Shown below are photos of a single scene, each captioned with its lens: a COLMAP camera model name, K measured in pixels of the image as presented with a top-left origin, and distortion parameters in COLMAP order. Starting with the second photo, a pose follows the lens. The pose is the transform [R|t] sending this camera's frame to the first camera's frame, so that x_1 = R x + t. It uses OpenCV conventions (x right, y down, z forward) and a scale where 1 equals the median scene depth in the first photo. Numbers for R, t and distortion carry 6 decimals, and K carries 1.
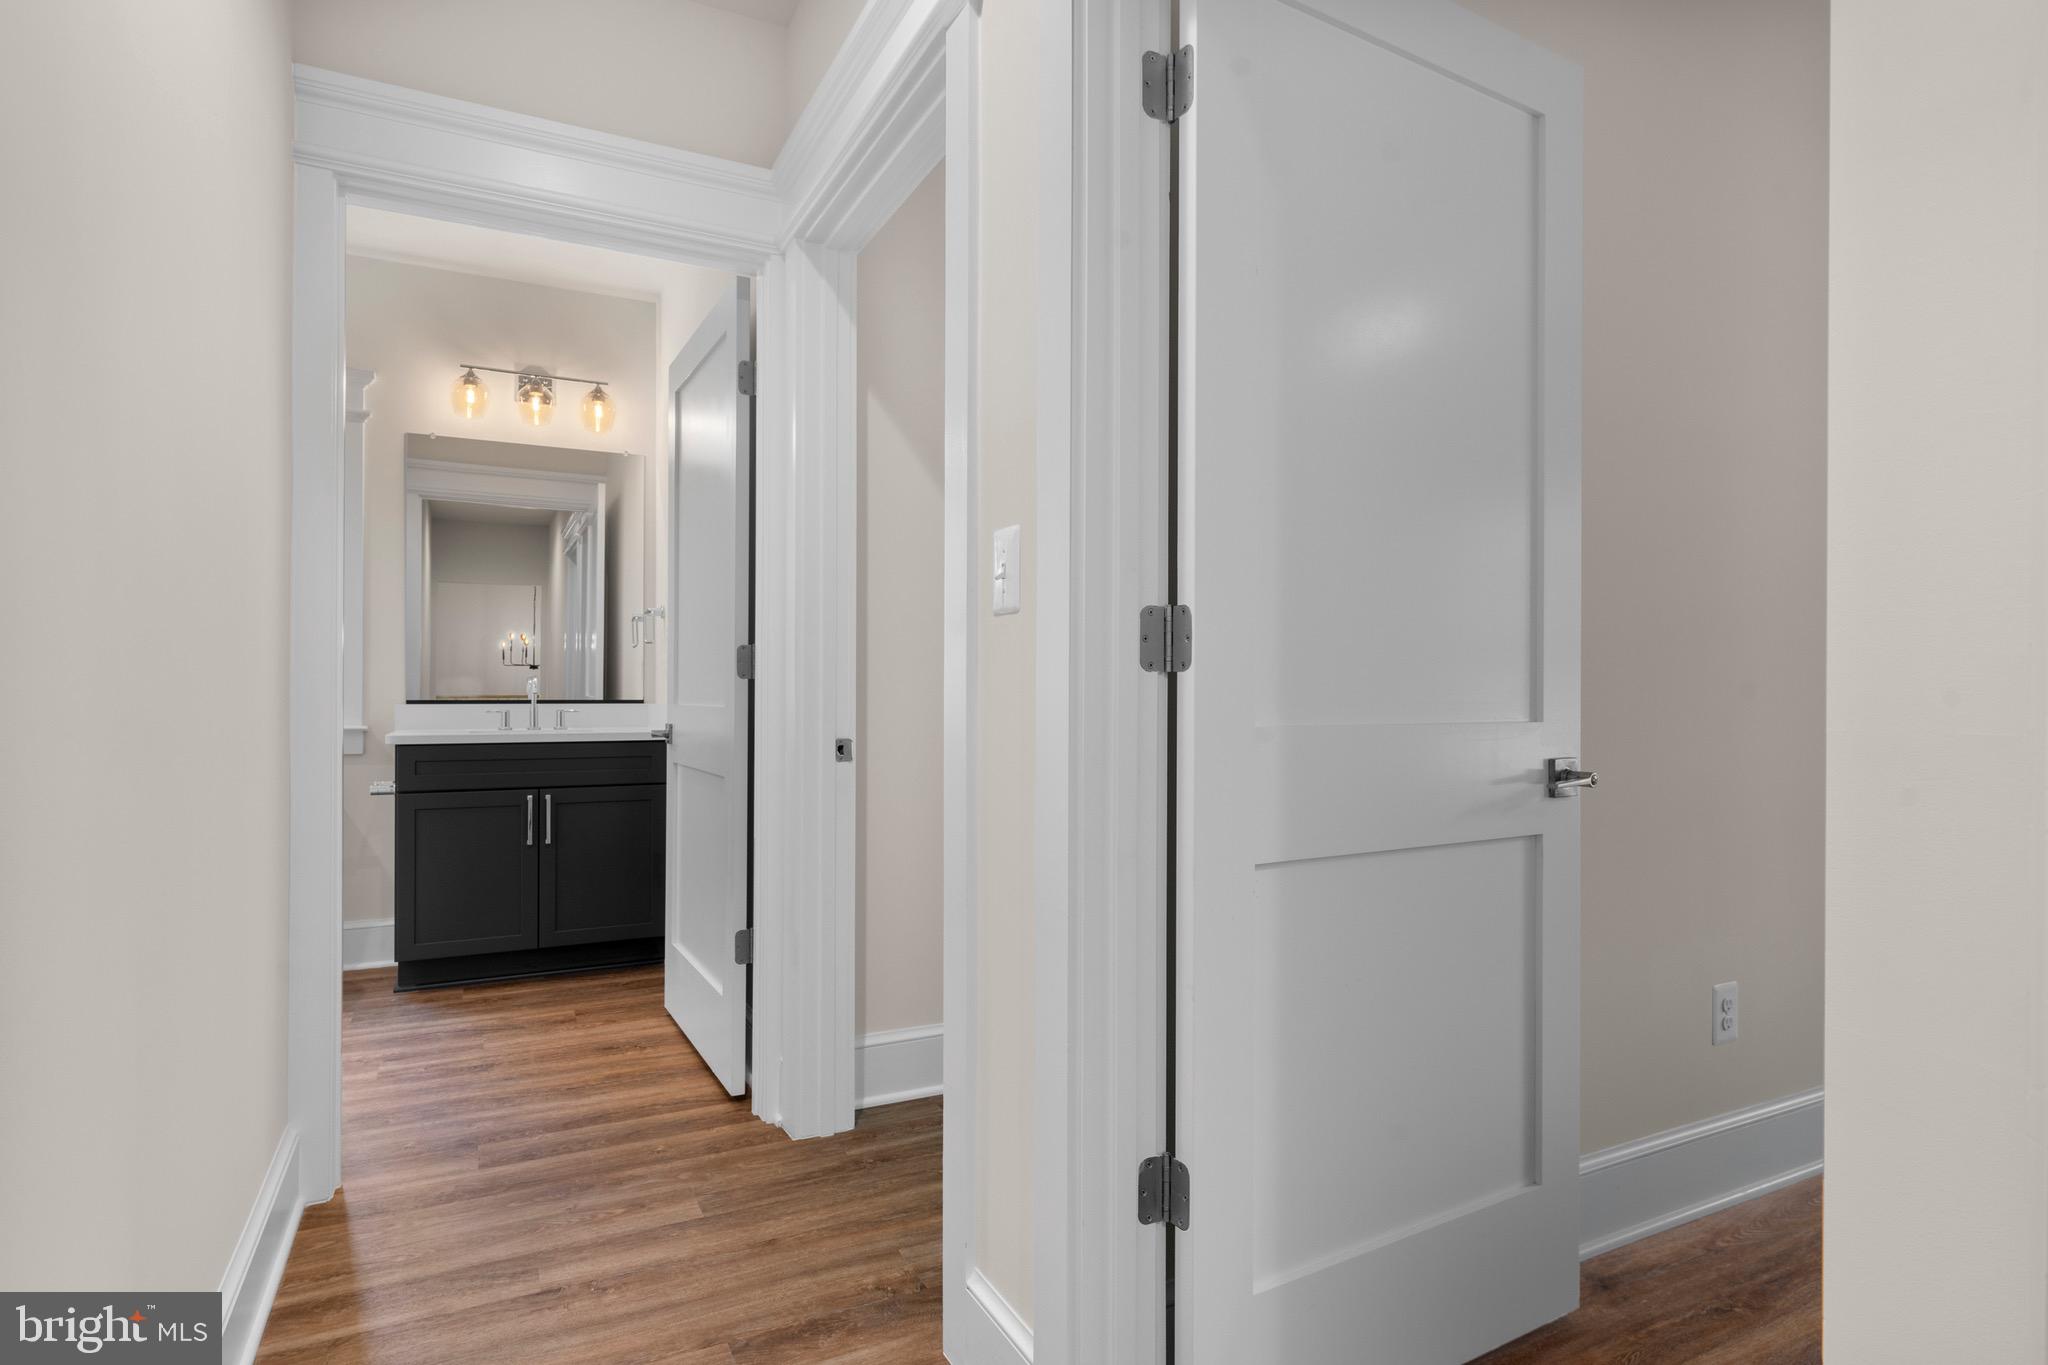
lens RADIAL K [[1099.1, 0, 1023.0], [0, 1099.1, 732.5], [0, 0, 1]] dist [-0.002433, -0.000421]
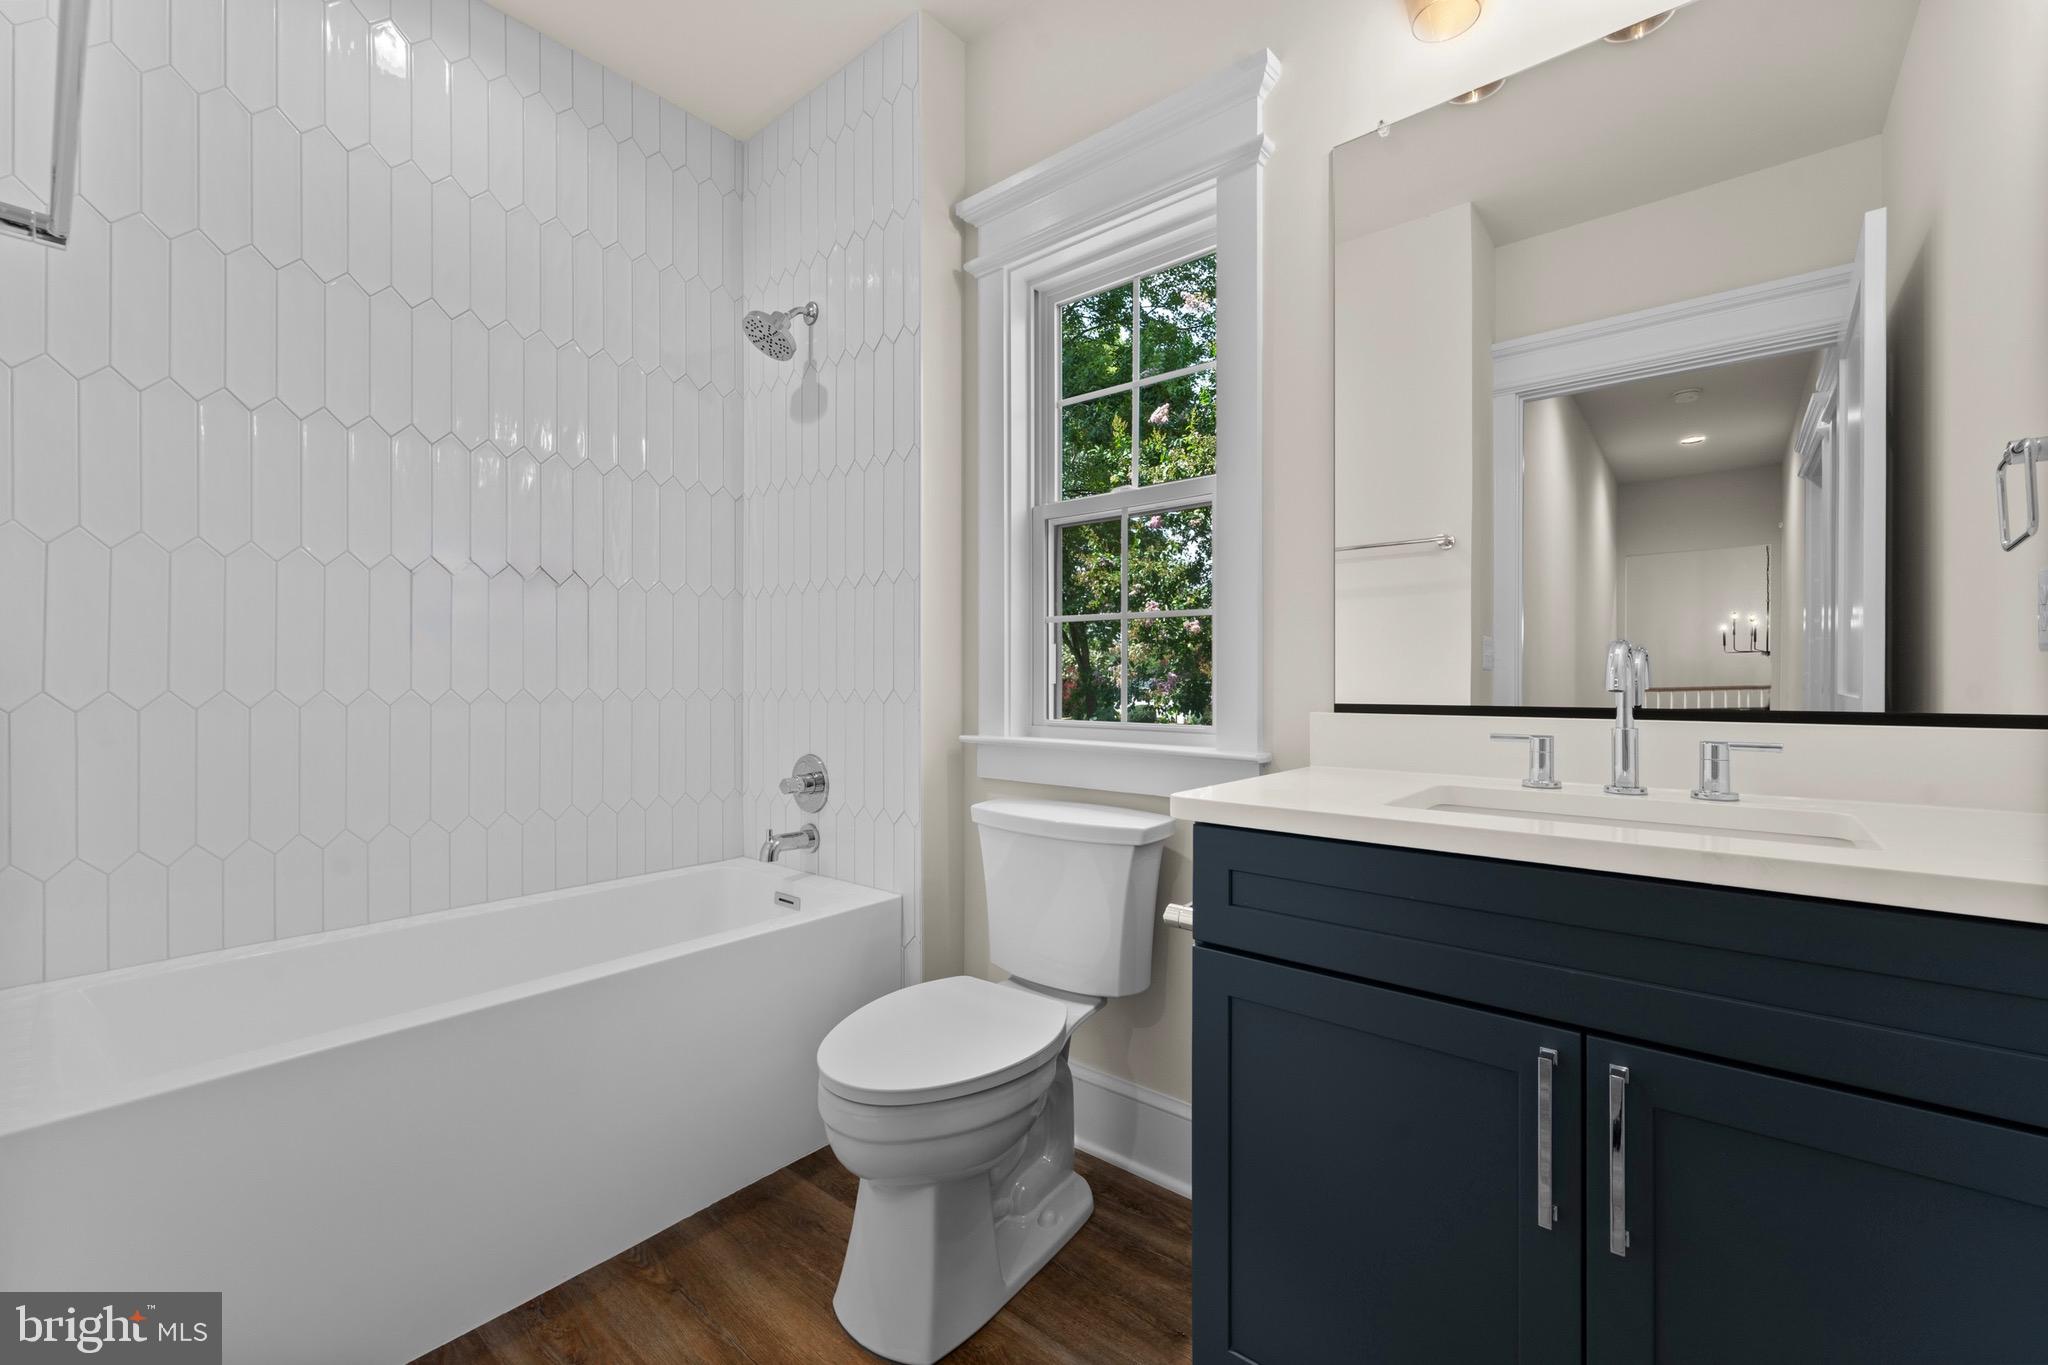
lens RADIAL K [[820.4, 0, 1024.0], [0, 820.4, 682.5], [0, 0, 1]] dist [-0.002890, -0.000302]
pose [[0.392695, -0.010290, -0.919611, -0.278587], [-0.022995, 0.999515, -0.021003, -0.027922], [0.919381, 0.029394, 0.392268, 0.718342]]
